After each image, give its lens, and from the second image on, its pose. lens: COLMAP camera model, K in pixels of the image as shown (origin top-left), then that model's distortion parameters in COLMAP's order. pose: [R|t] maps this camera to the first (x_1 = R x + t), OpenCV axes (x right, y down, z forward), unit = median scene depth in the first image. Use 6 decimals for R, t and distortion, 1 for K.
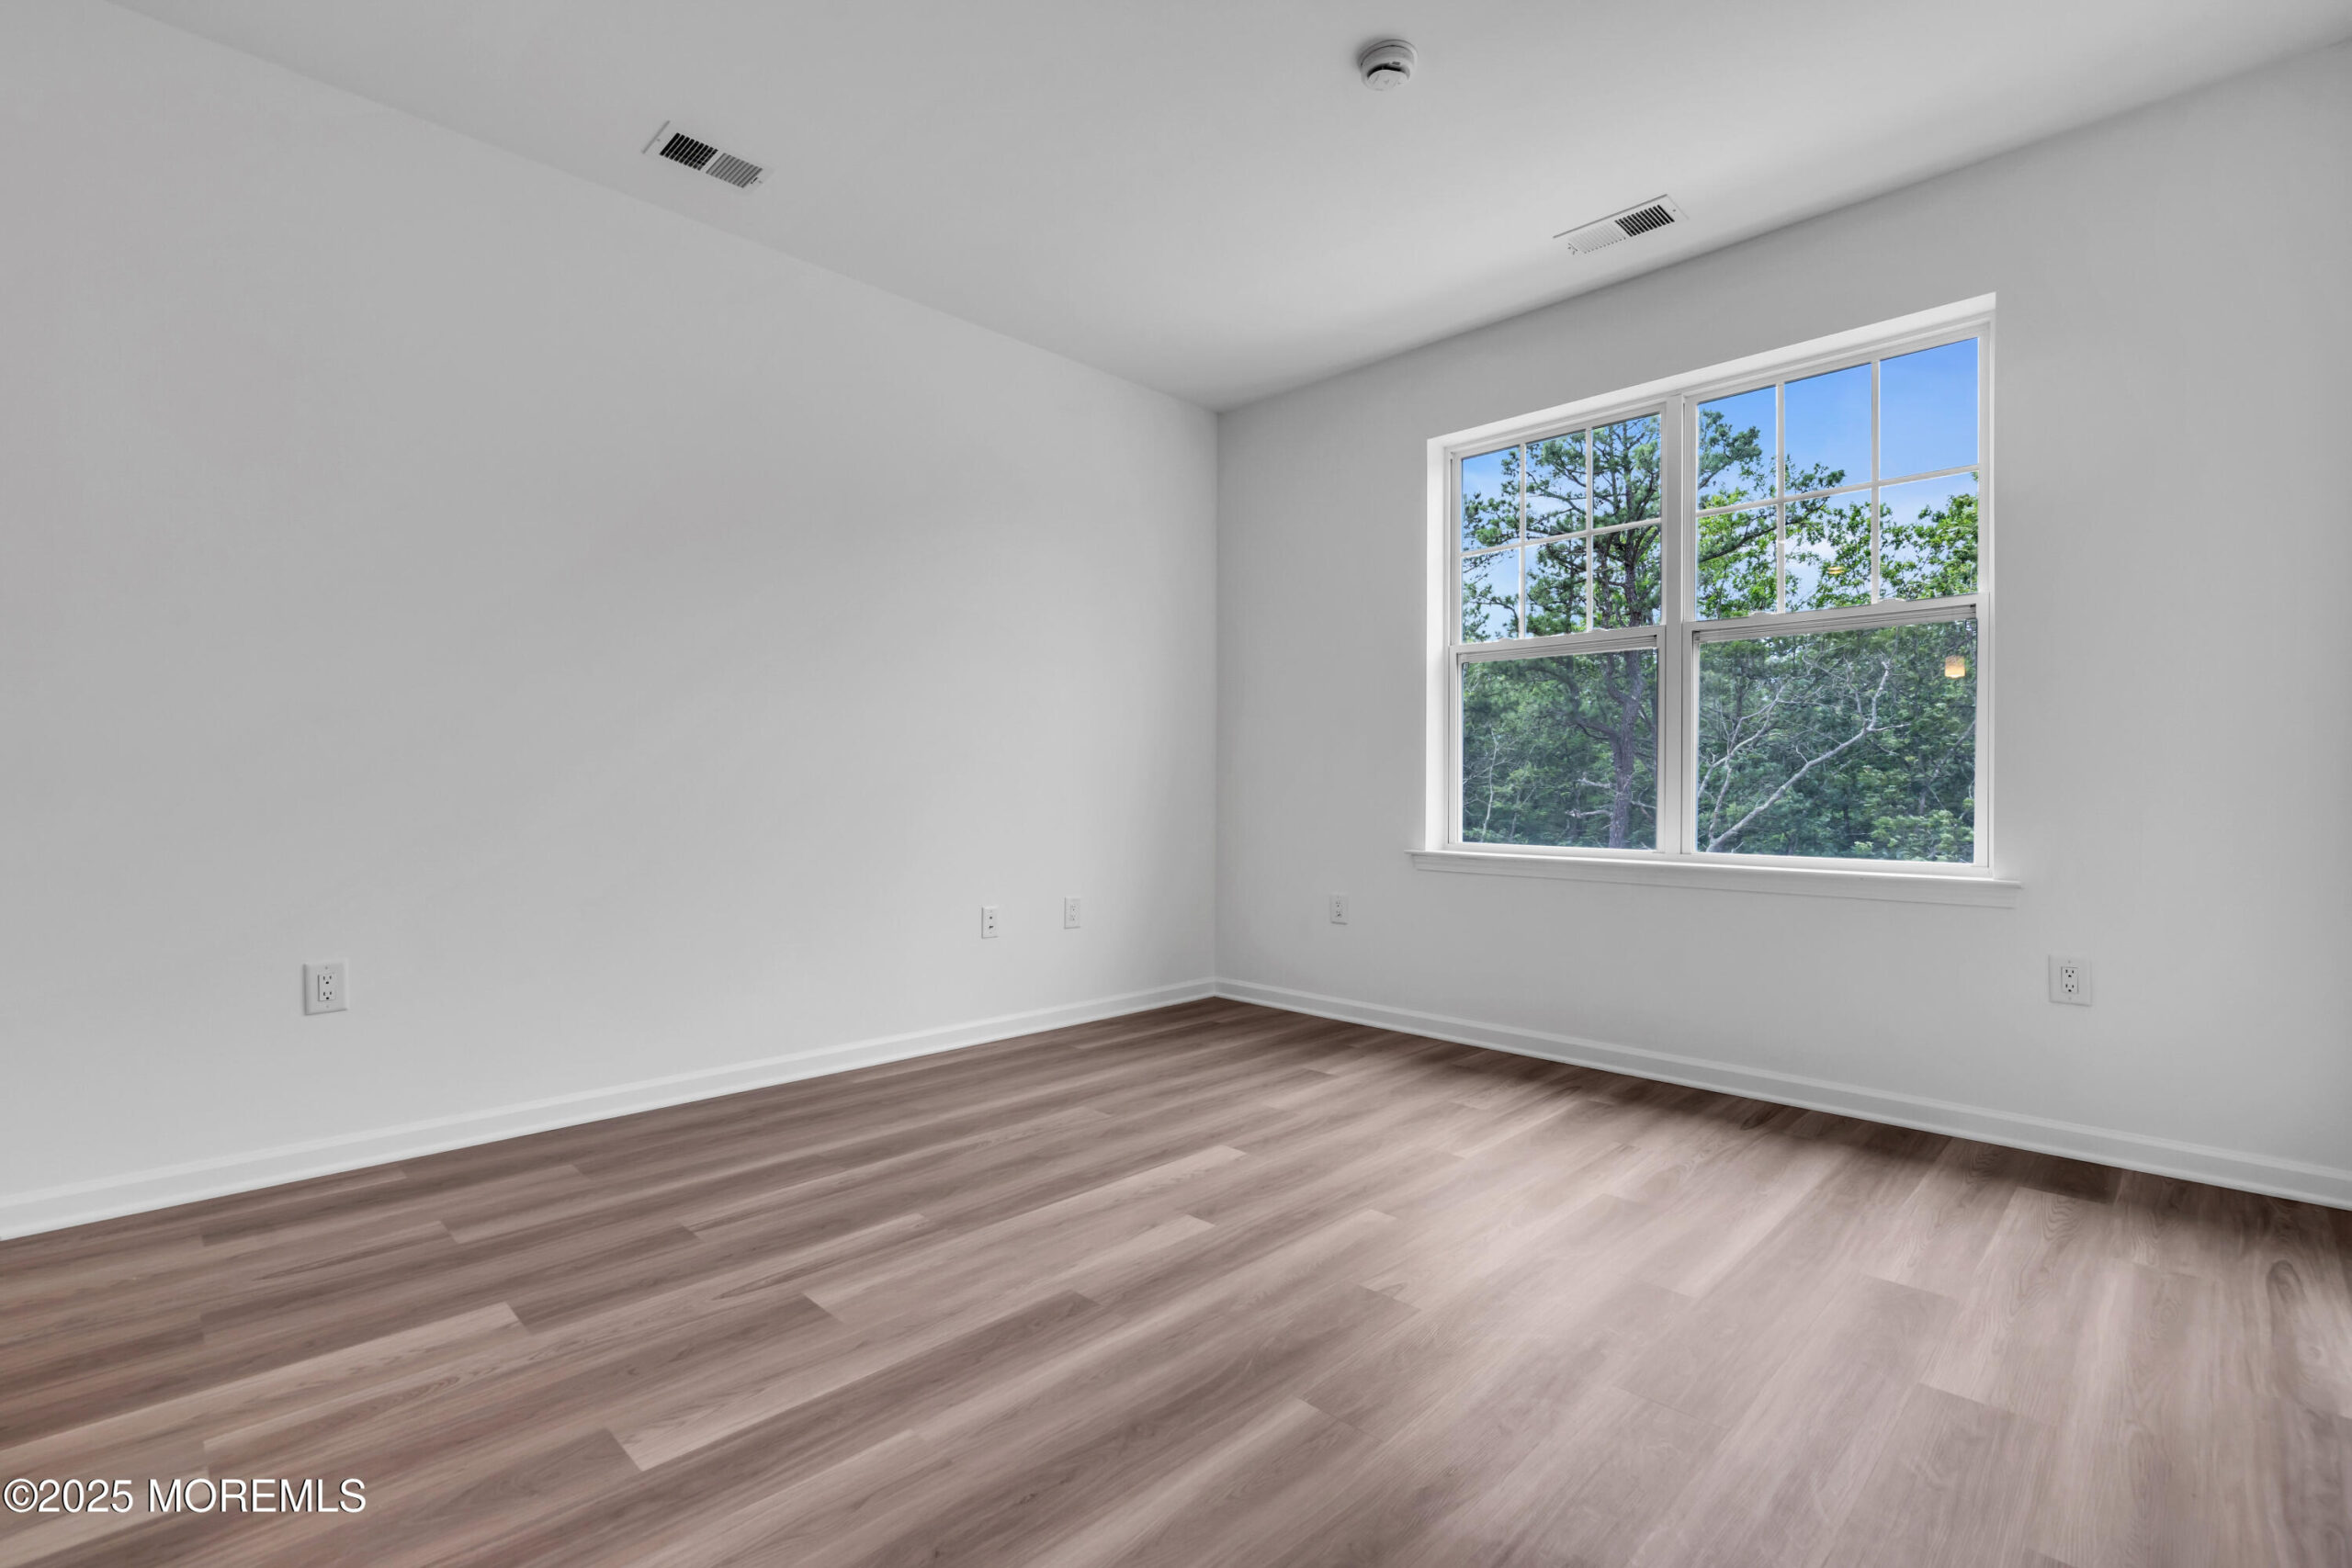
lens RADIAL K [[1068.5, 0, 1168.9], [0, 1068.5, 786.4], [0, 0, 1]] dist [-0.004455, 0.000658]
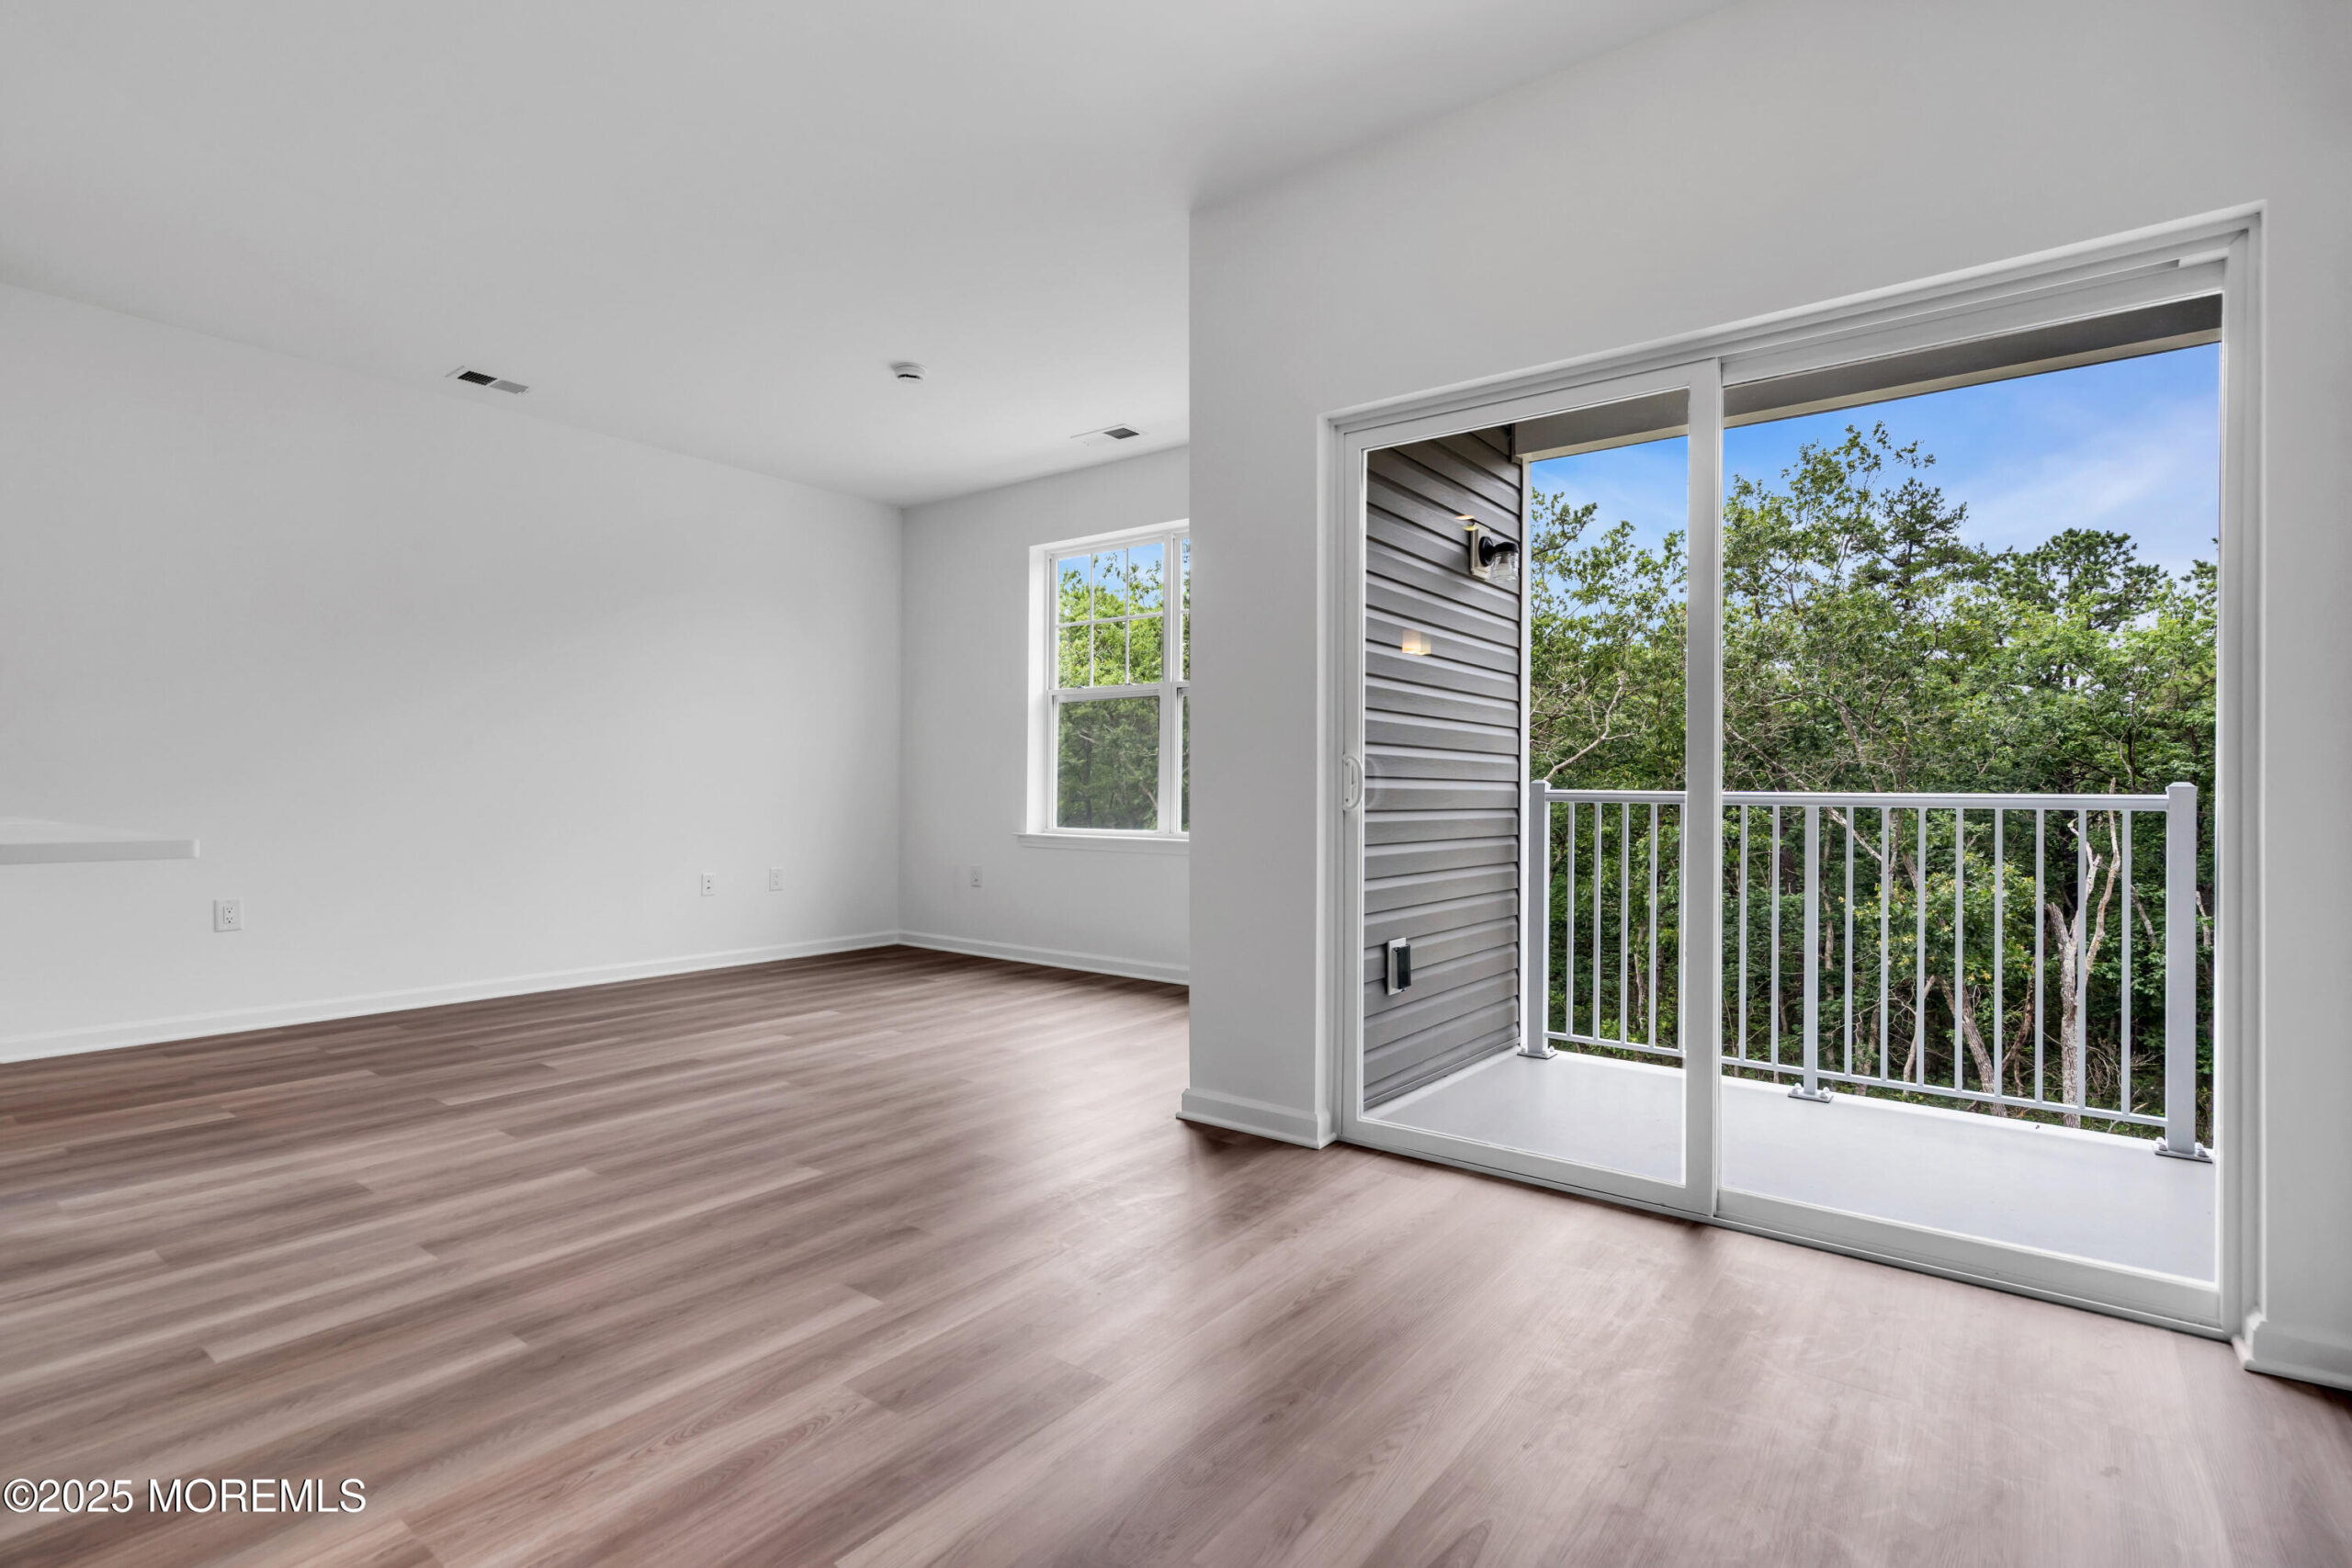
lens RADIAL K [[1119.3, 0, 1170.9], [0, 1119.3, 785.1], [0, 0, 1]] dist [-0.000608, -0.000341]
pose [[0.991920, 0.002678, 0.126836, 0.345776], [-0.002478, 0.999995, -0.001731, -0.003473], [-0.126840, 0.001403, 0.991922, -0.743652]]
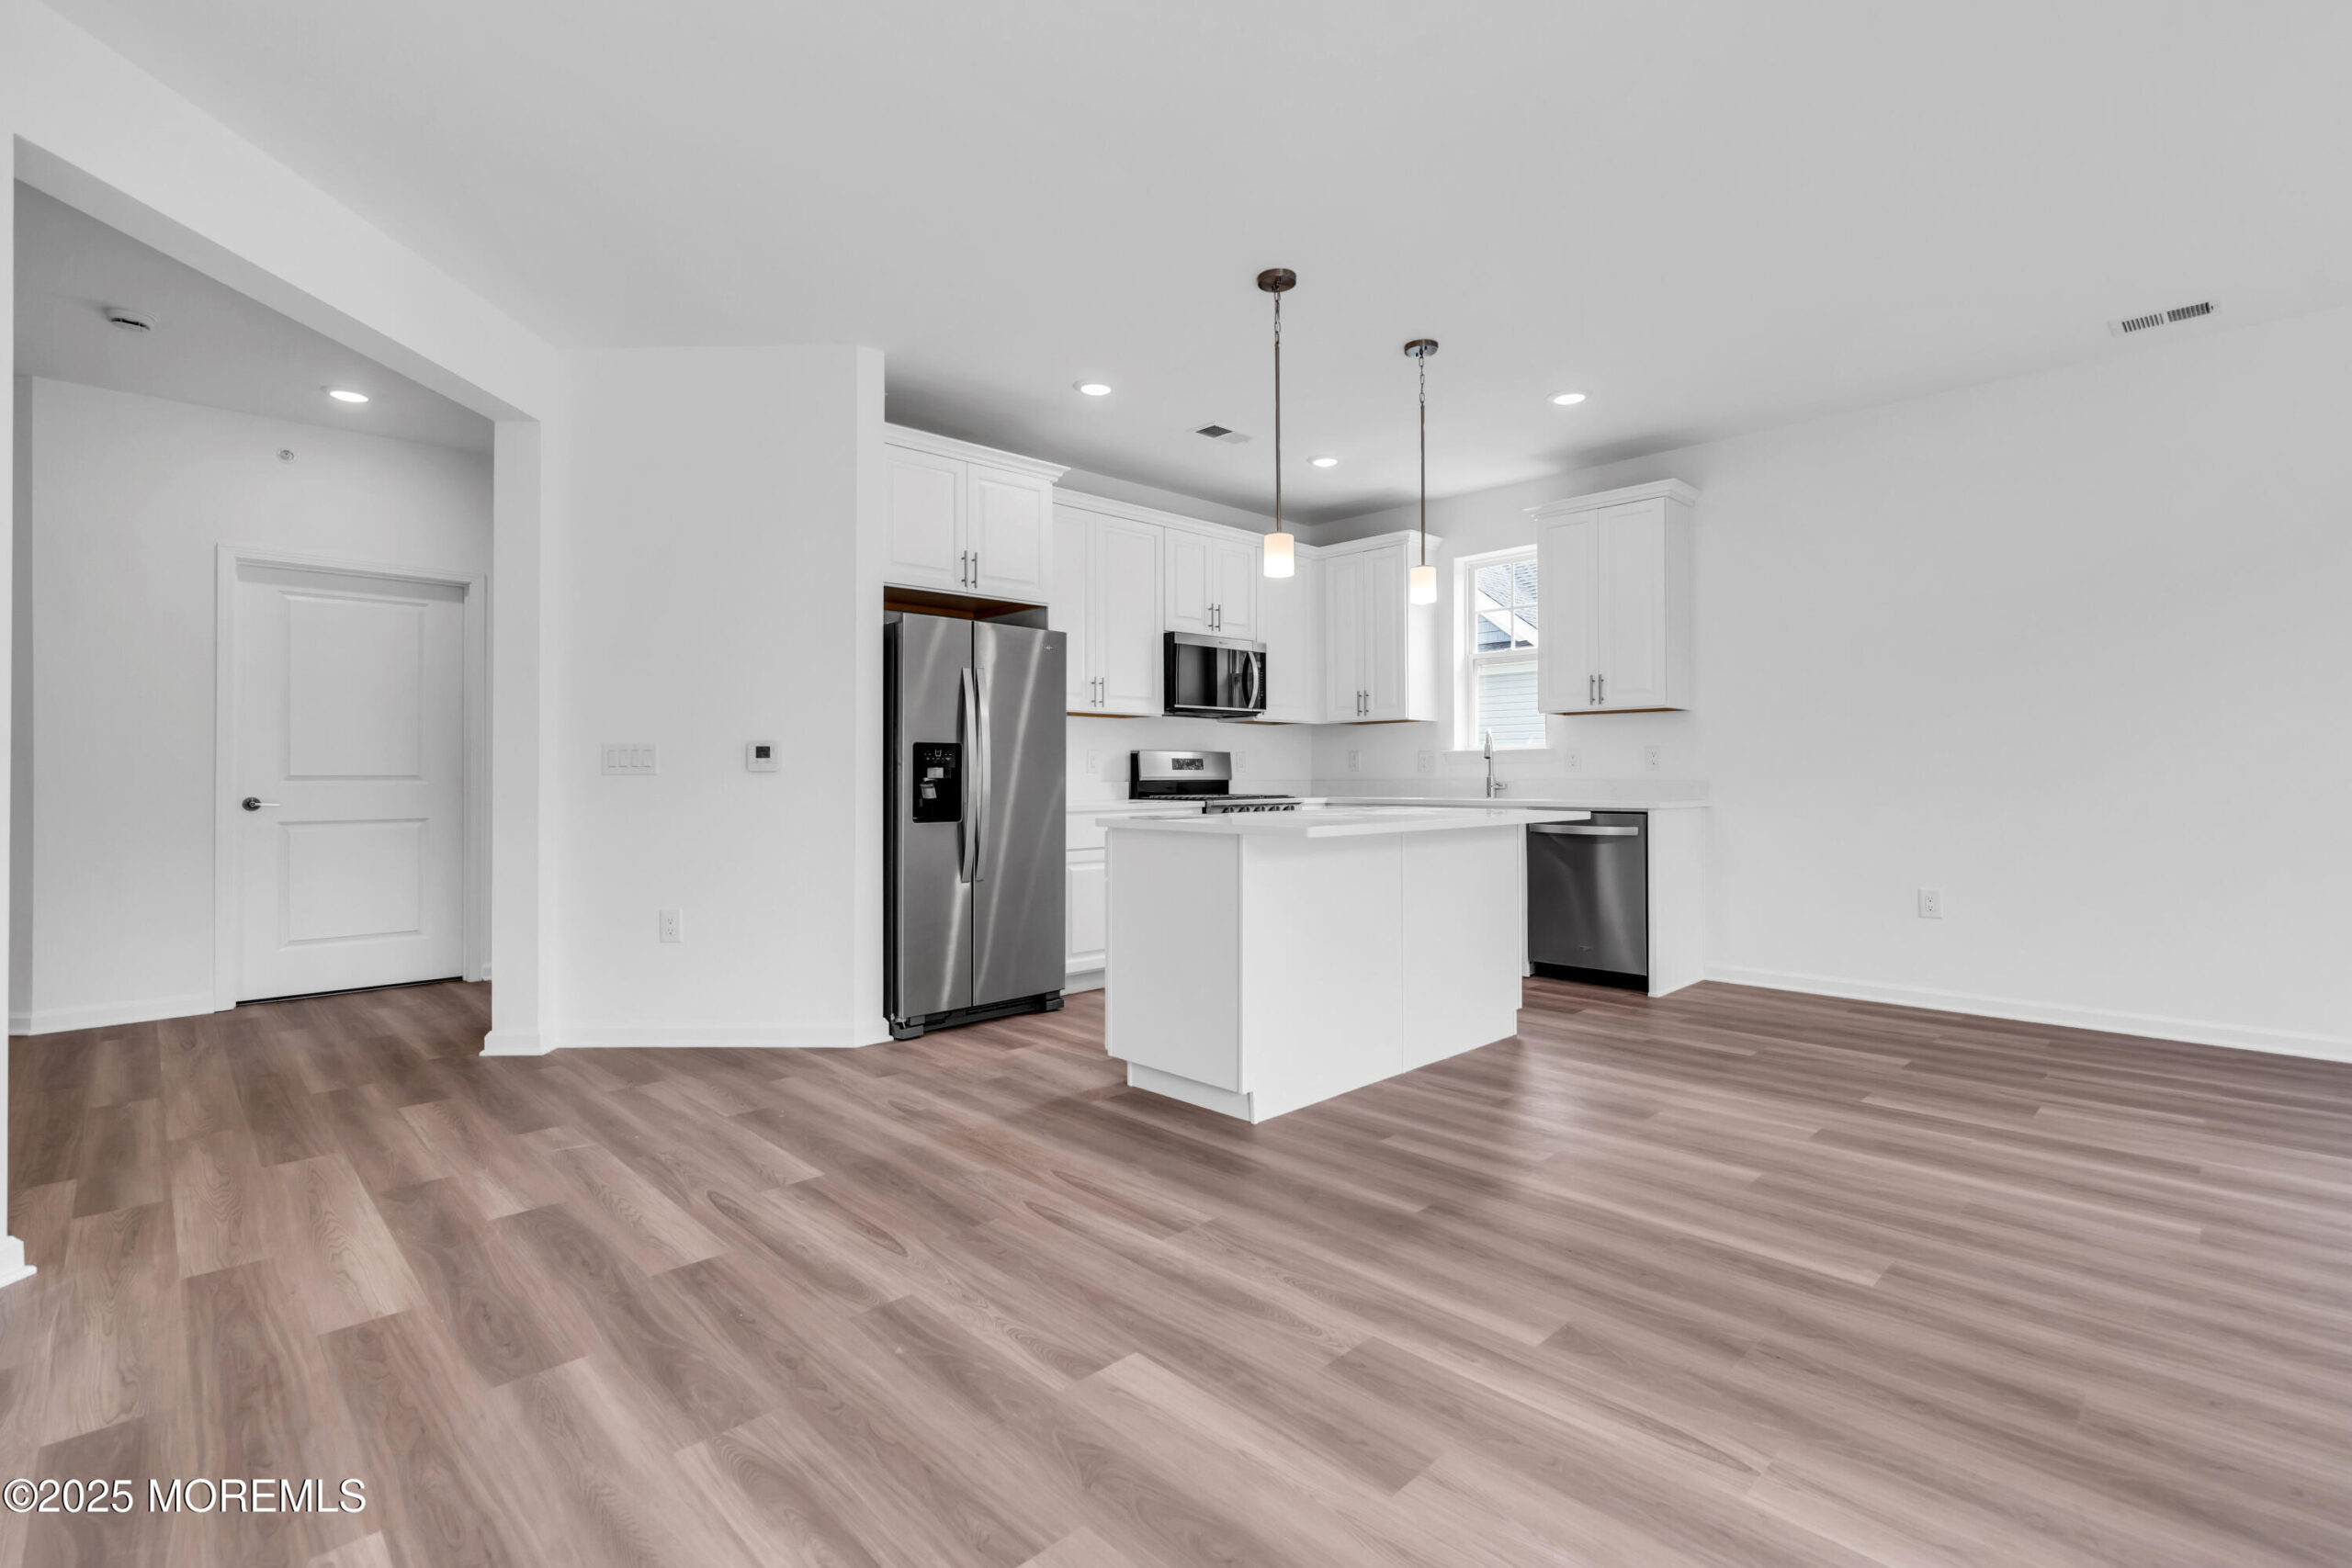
lens RADIAL K [[1068.5, 0, 1171.4], [0, 1068.5, 767.4], [0, 0, 1]] dist [-0.004455, 0.000658]
pose [[-0.019534, -0.011808, -0.999739, 0.924011], [0.002766, 0.999926, -0.011864, -0.019516], [0.999805, -0.002997, -0.019499, -0.208804]]
